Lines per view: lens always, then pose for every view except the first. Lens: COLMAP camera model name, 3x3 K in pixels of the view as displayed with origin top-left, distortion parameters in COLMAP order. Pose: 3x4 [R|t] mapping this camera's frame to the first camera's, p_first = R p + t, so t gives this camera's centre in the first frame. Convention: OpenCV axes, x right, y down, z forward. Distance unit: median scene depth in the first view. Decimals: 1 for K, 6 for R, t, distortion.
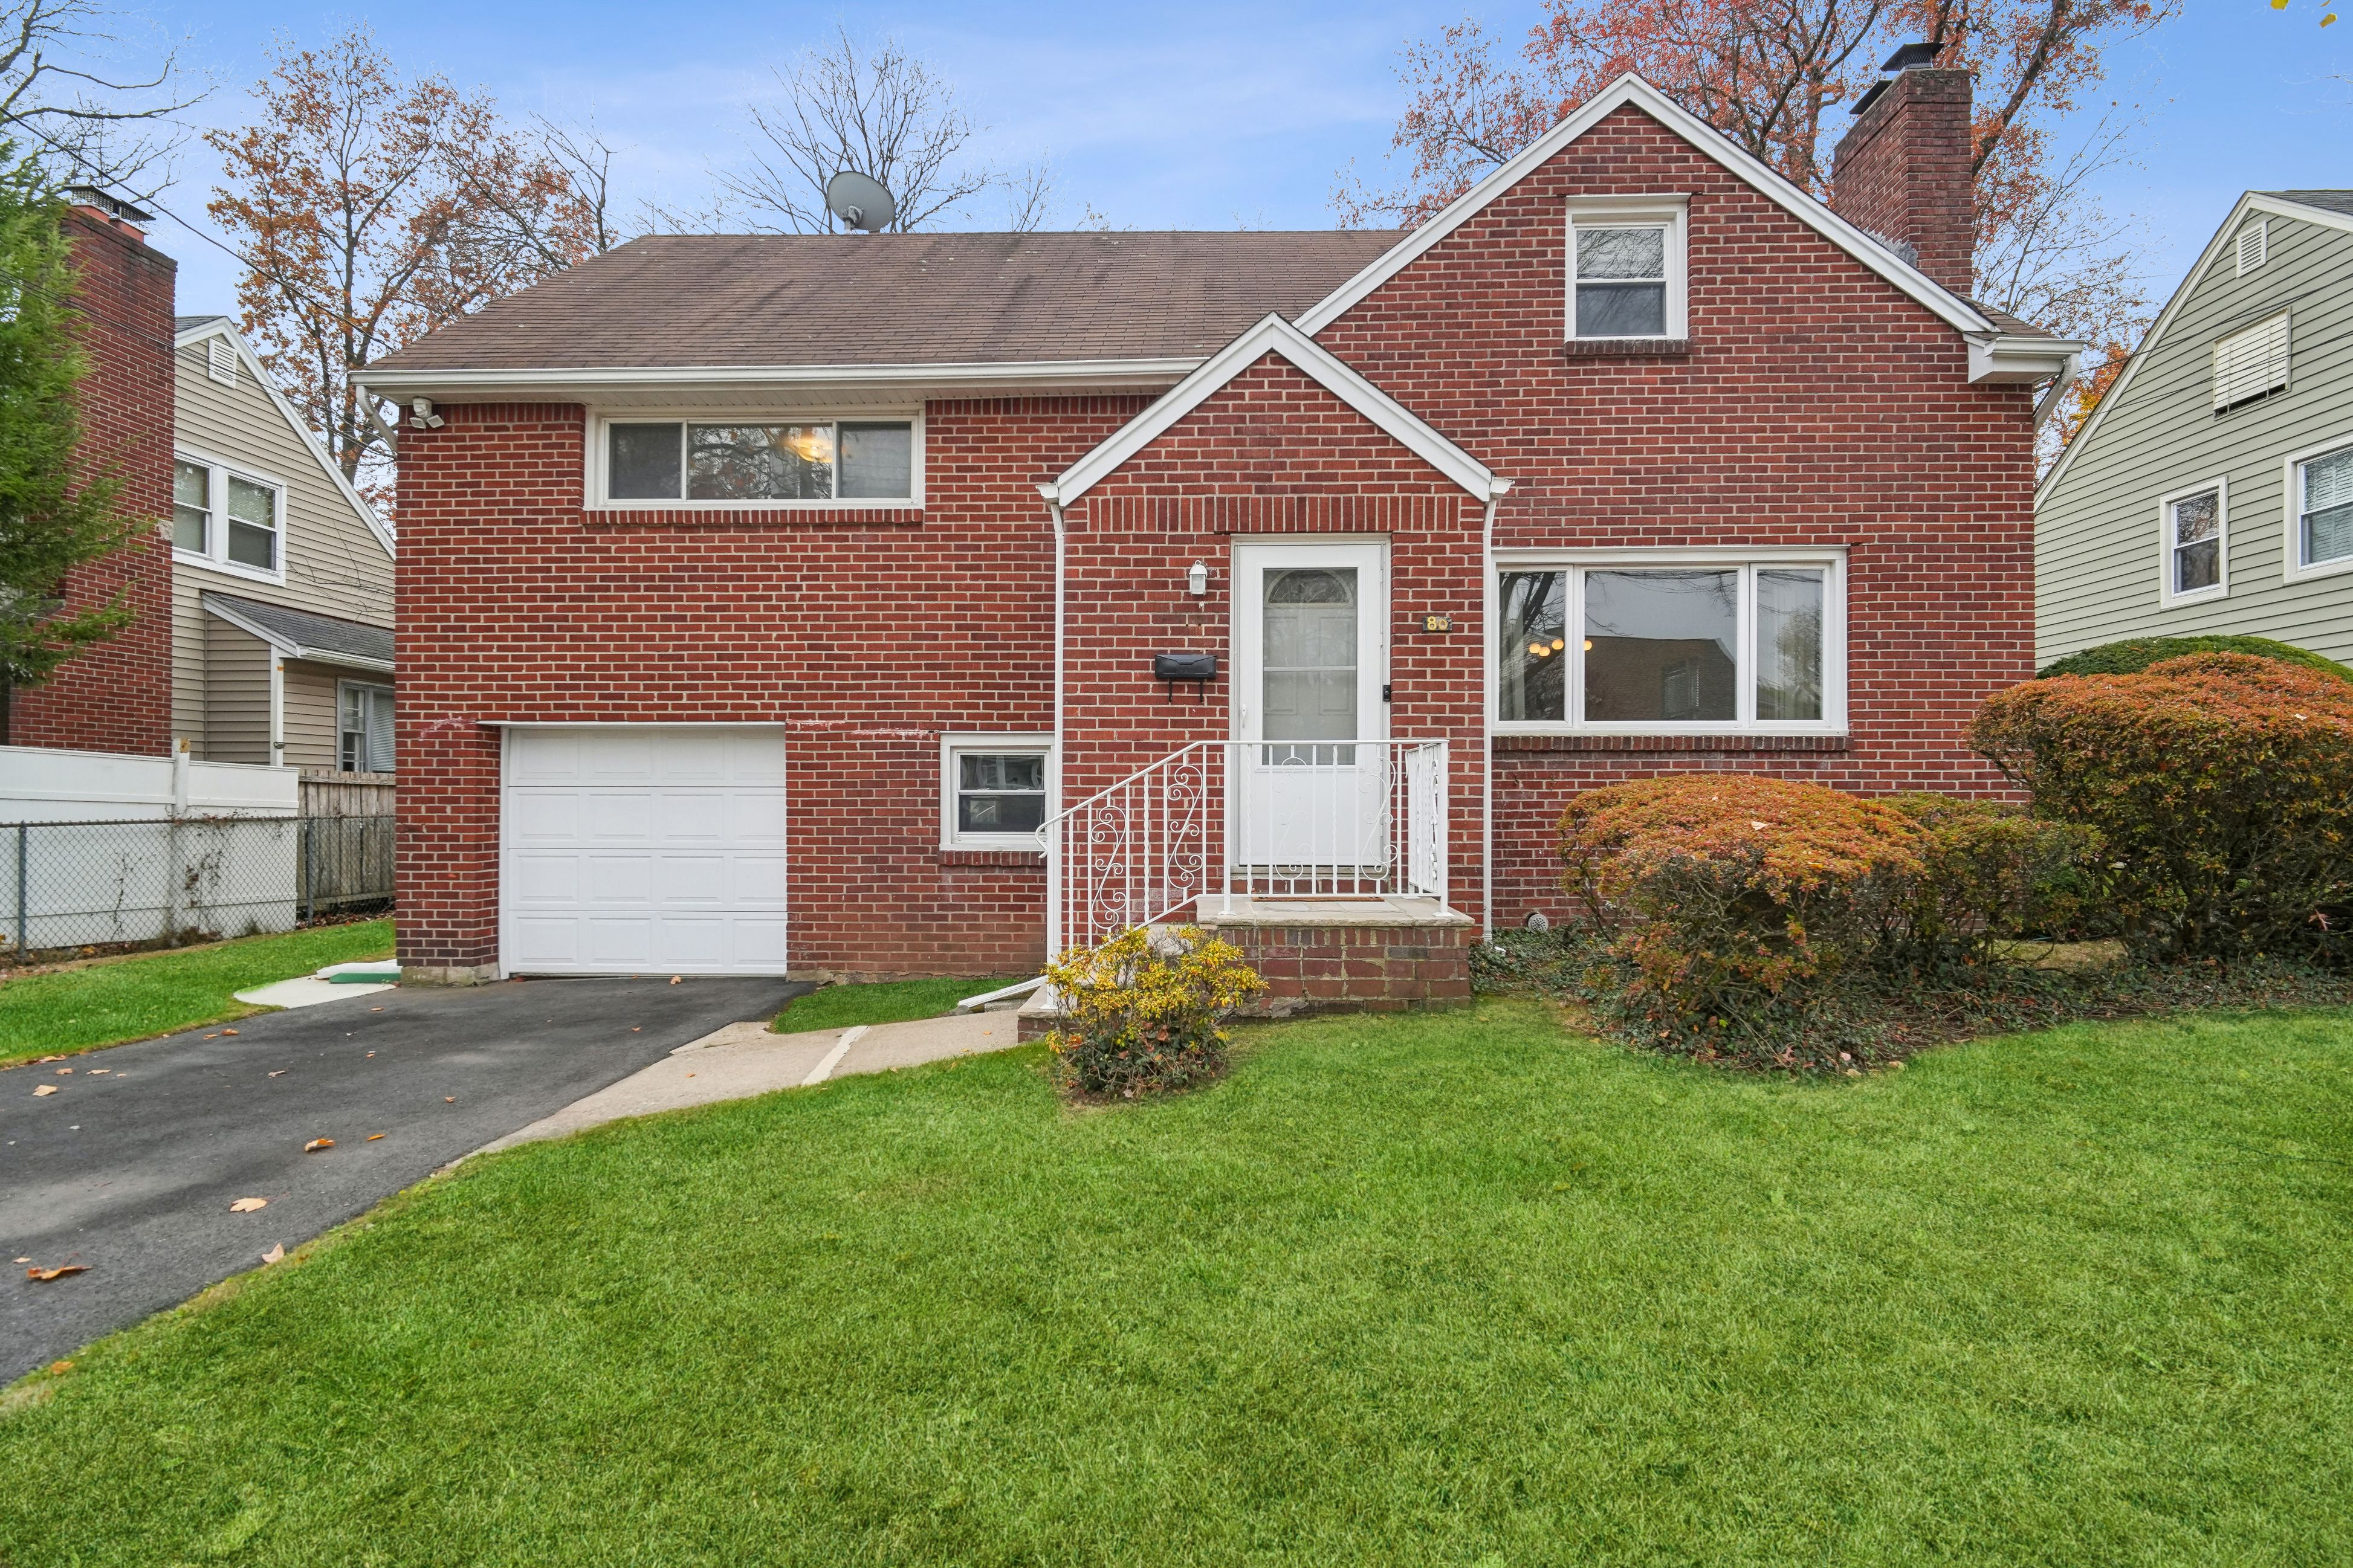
lens RADIAL K [[1088.7, 0, 1166.5], [0, 1088.7, 776.5], [0, 0, 1]] dist [0.000847, -0.000541]
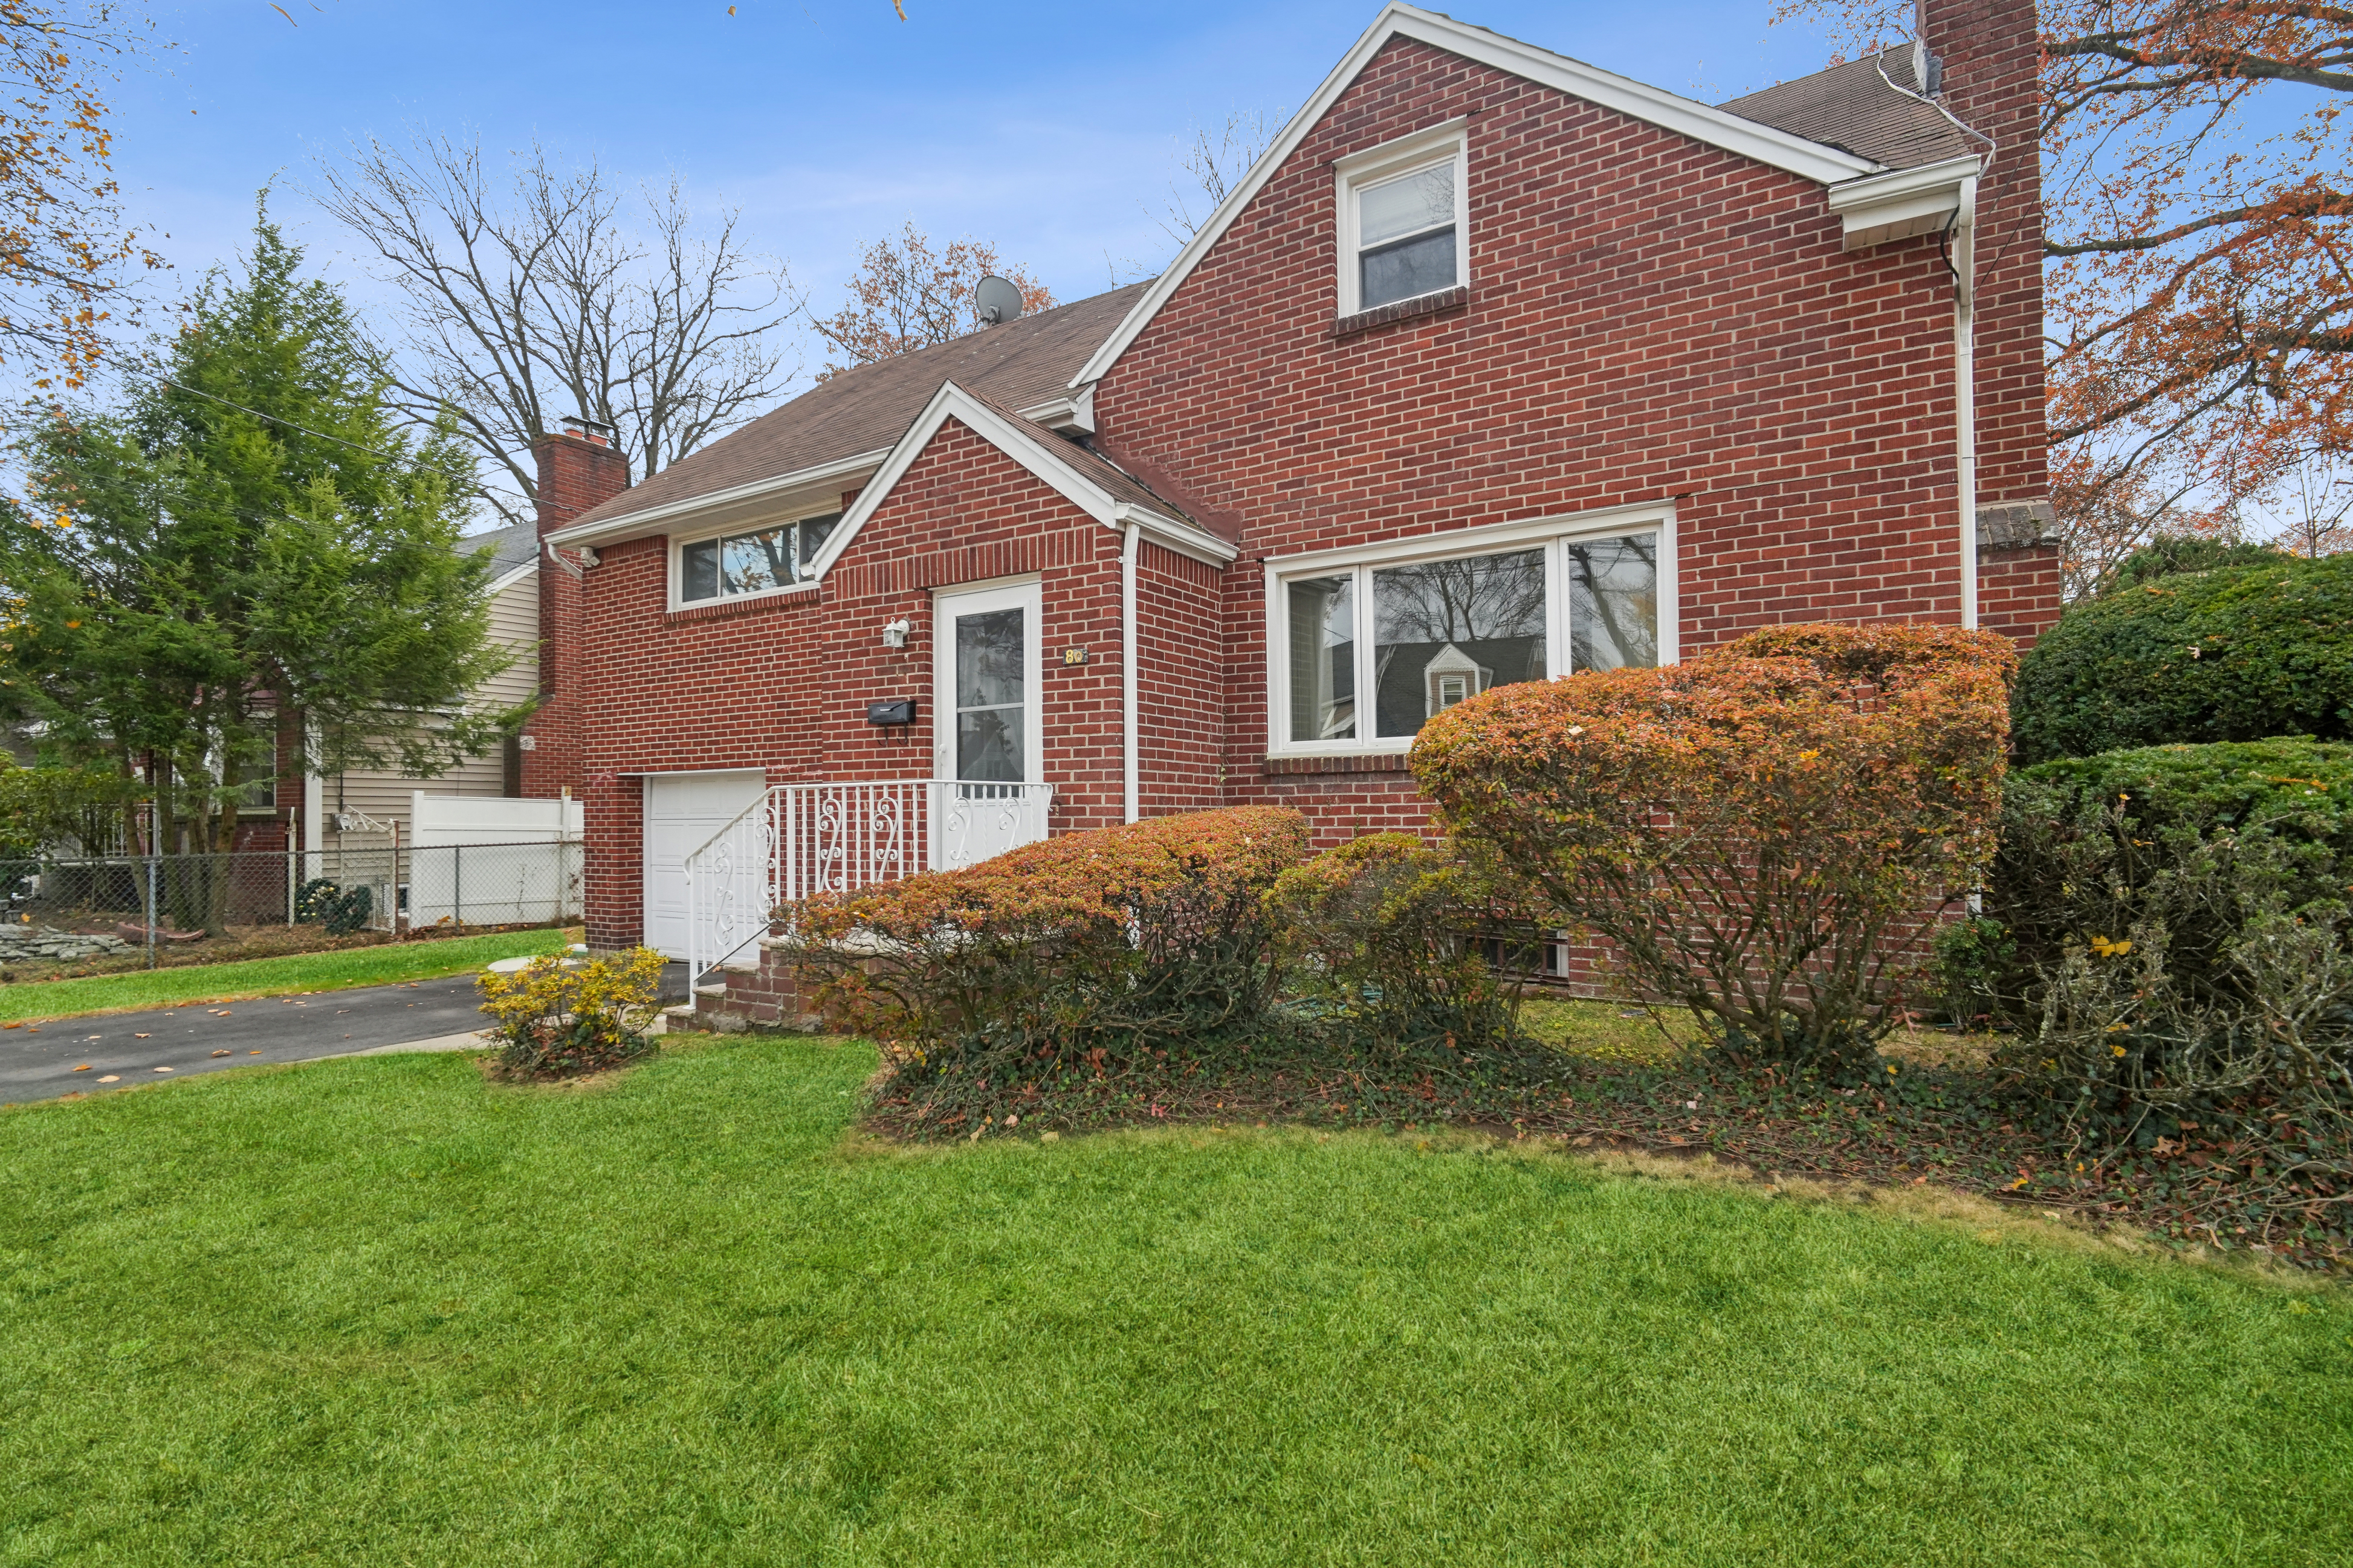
lens RADIAL K [[1088.7, 0, 1166.5], [0, 1088.7, 776.5], [0, 0, 1]] dist [0.000847, -0.000541]
pose [[0.871337, -0.028007, -0.489884, 0.688833], [0.025419, 0.999606, -0.011936, -0.013419], [0.490026, -0.002052, 0.871706, 0.142107]]
